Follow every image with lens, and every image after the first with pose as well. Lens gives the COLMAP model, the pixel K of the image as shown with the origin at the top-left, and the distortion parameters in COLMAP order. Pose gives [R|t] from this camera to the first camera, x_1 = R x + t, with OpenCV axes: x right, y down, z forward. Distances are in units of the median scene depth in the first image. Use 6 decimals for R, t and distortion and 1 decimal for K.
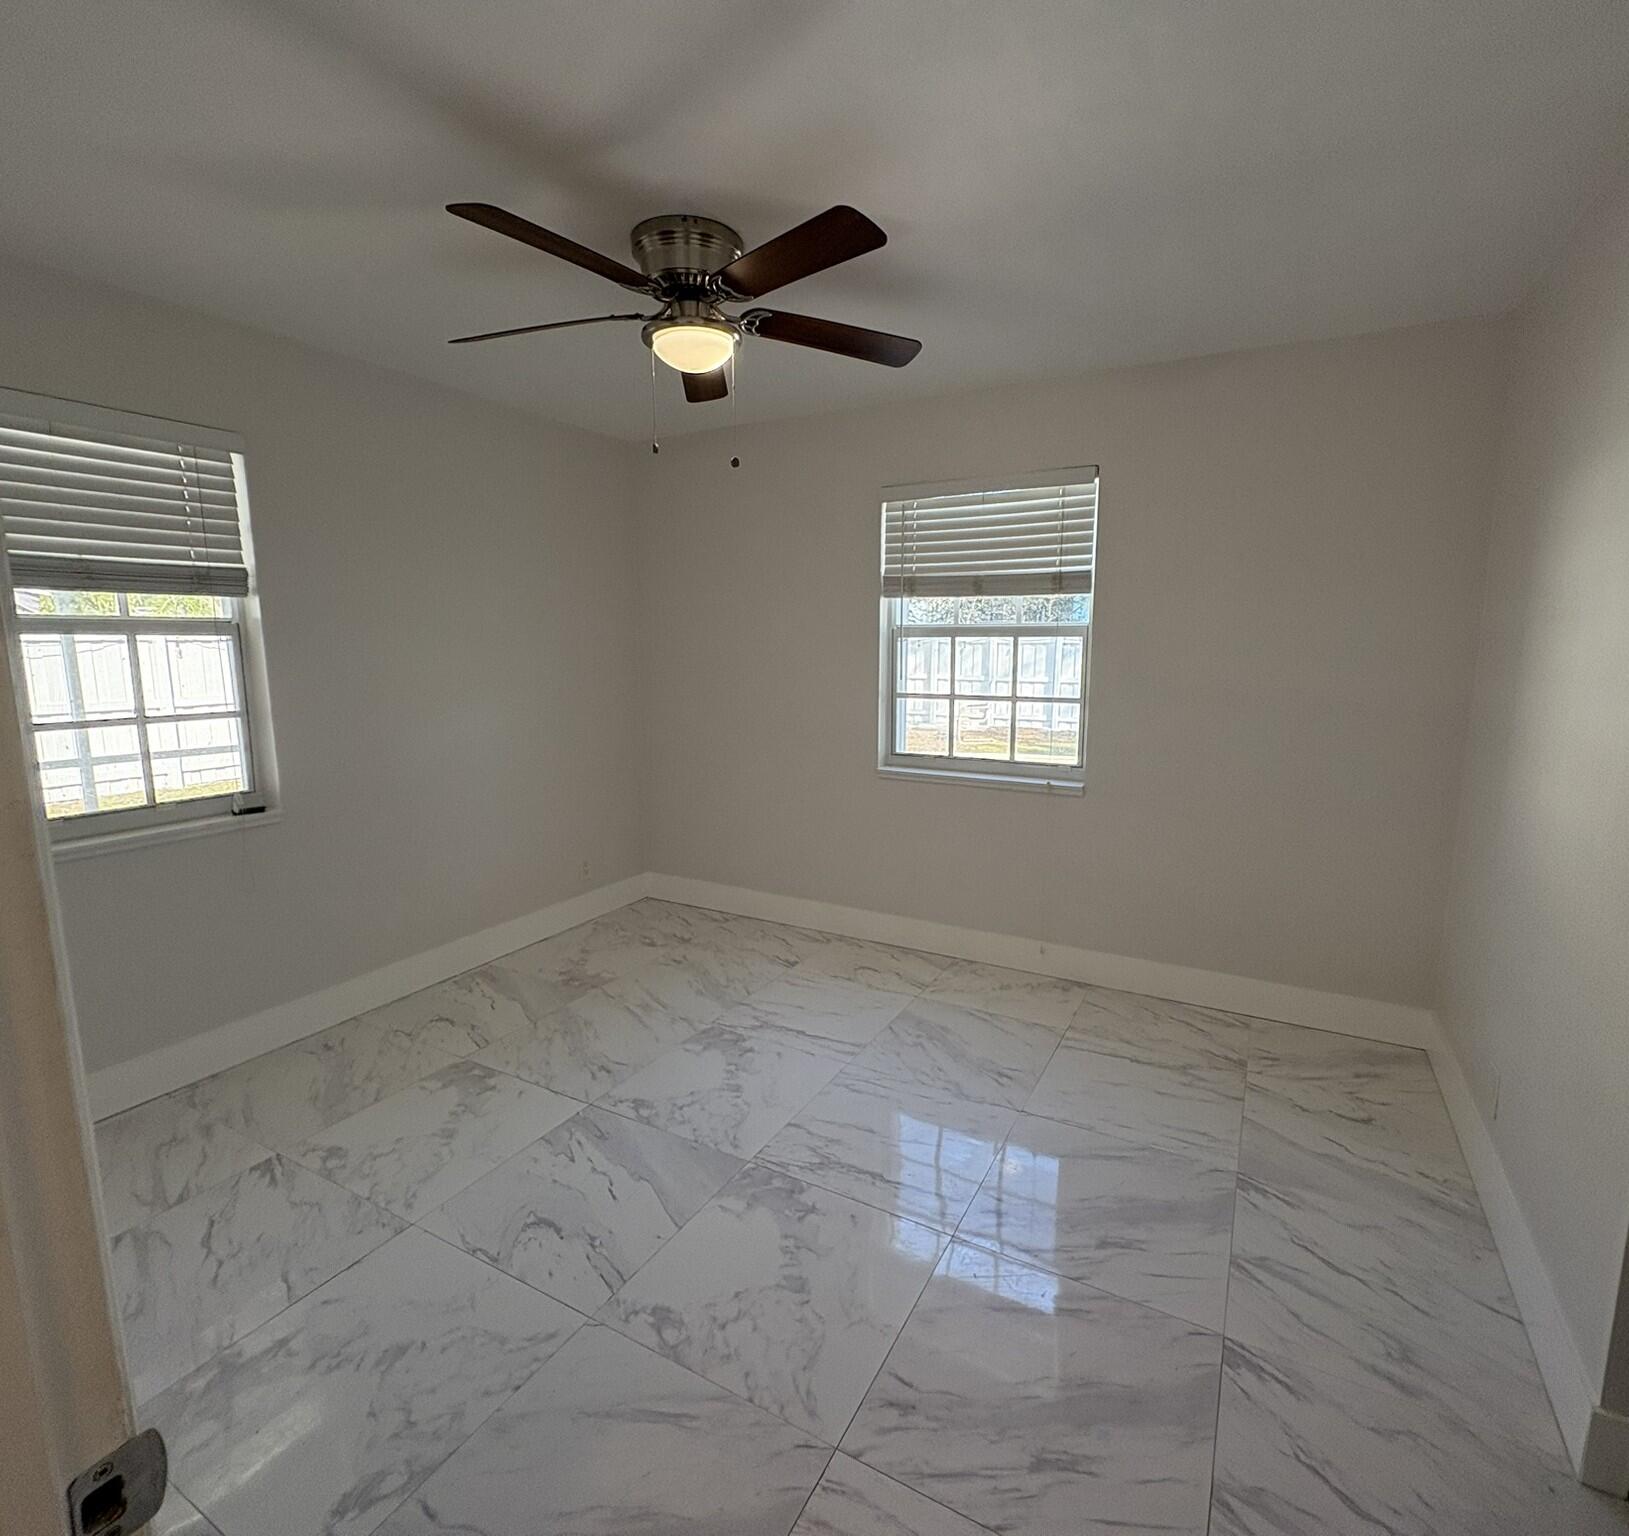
lens RADIAL K [[809.7, 0, 818.8], [0, 809.7, 769.7], [0, 0, 1]] dist [0.020961, 0.000217]
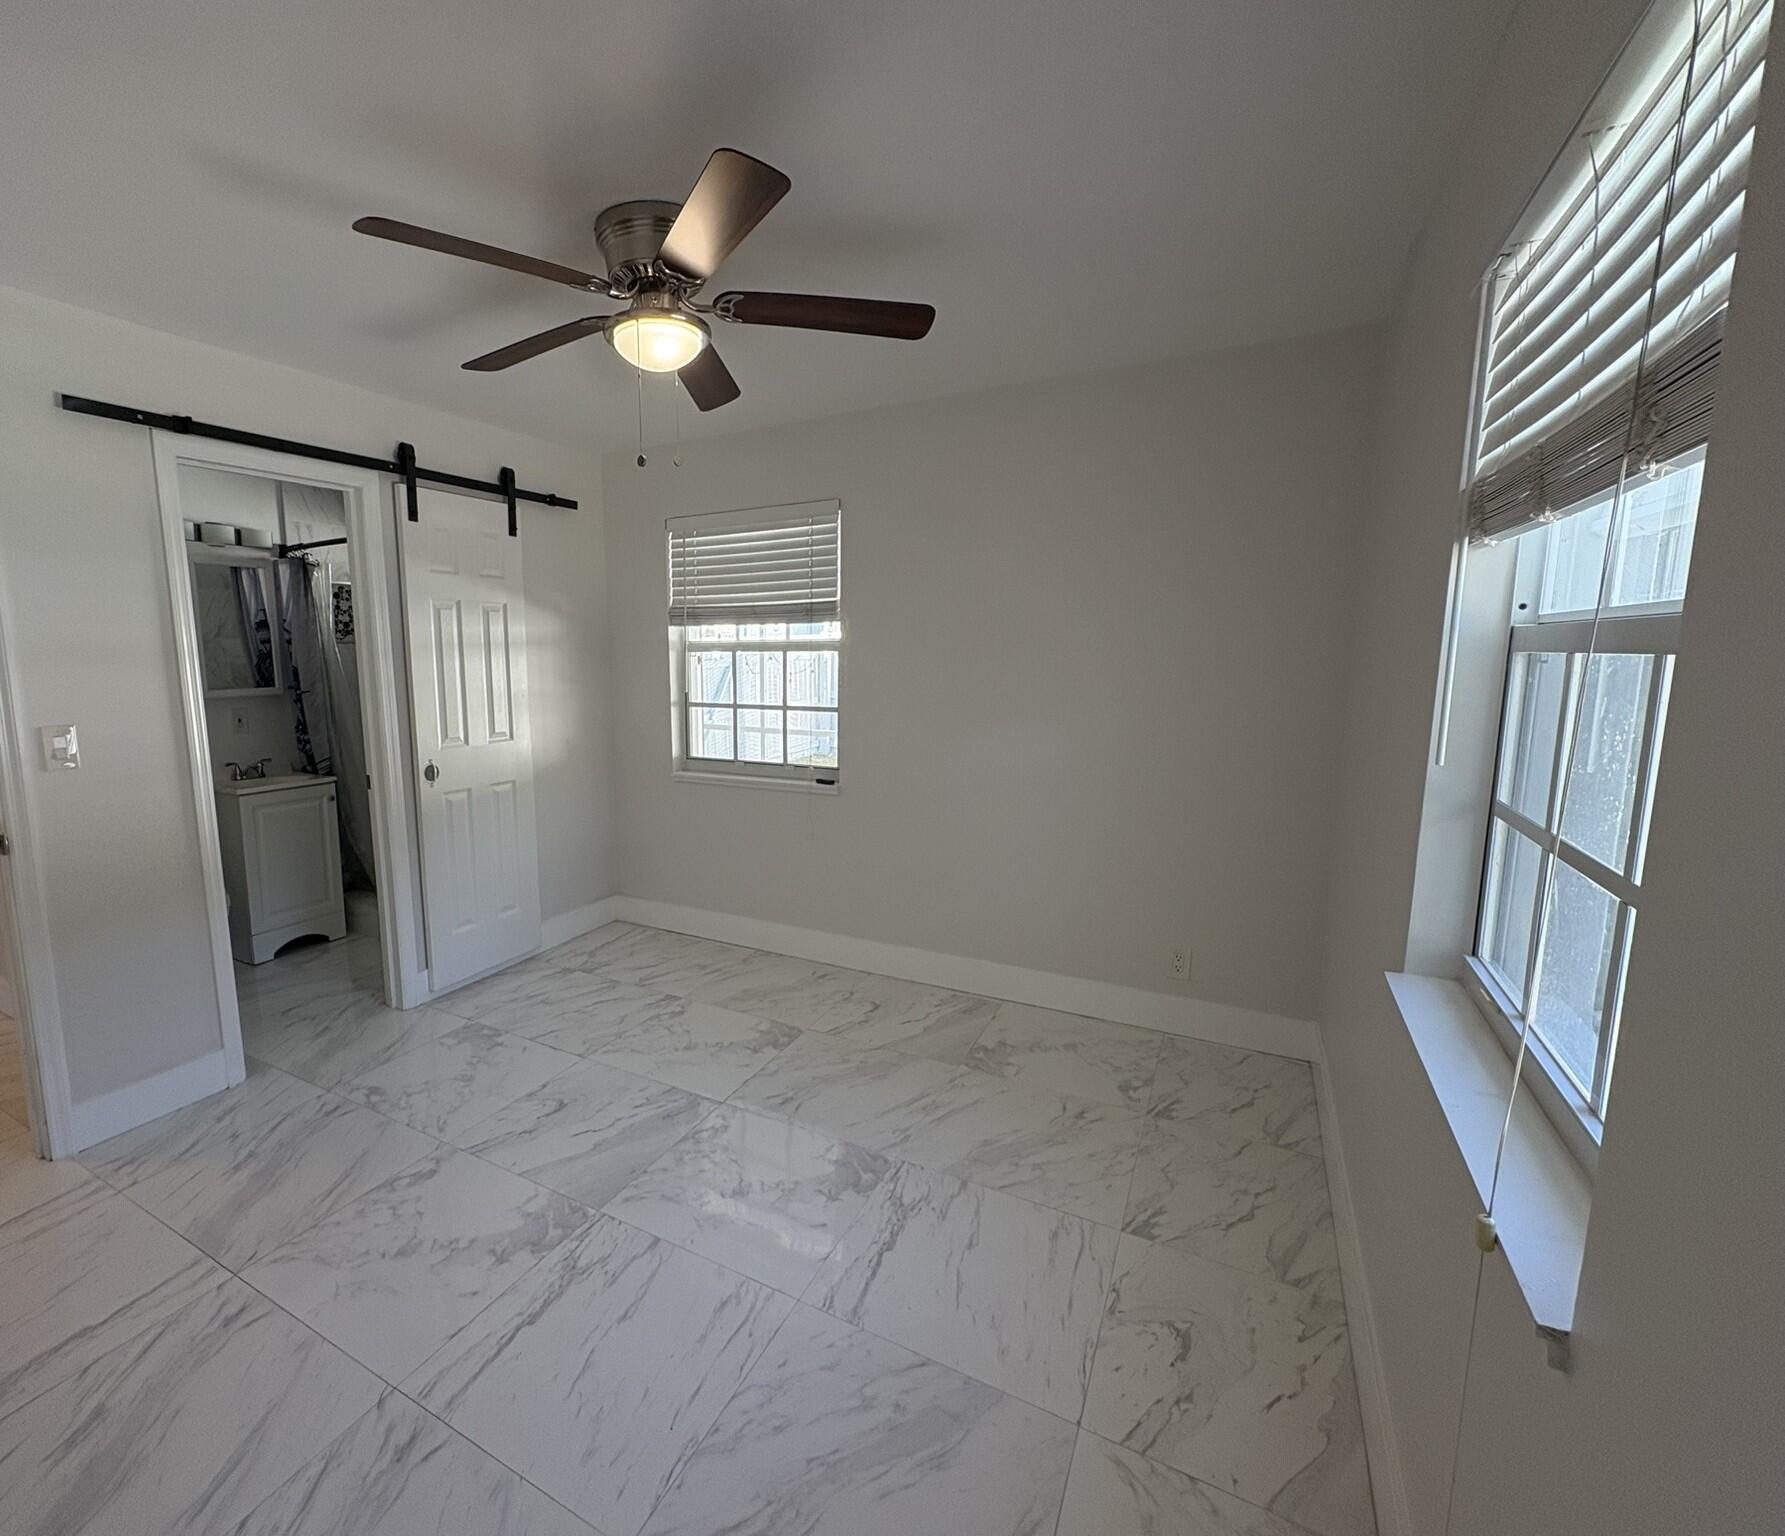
lens RADIAL K [[810.5, 0, 766.2], [0, 810.5, 769.2], [0, 0, 1]] dist [0.001998, 0.000433]
pose [[-0.020425, 0.140607, -0.989855, 0.645767], [-0.147682, 0.978776, 0.142081, -0.150525], [0.988824, 0.149086, 0.000773, 0.943008]]
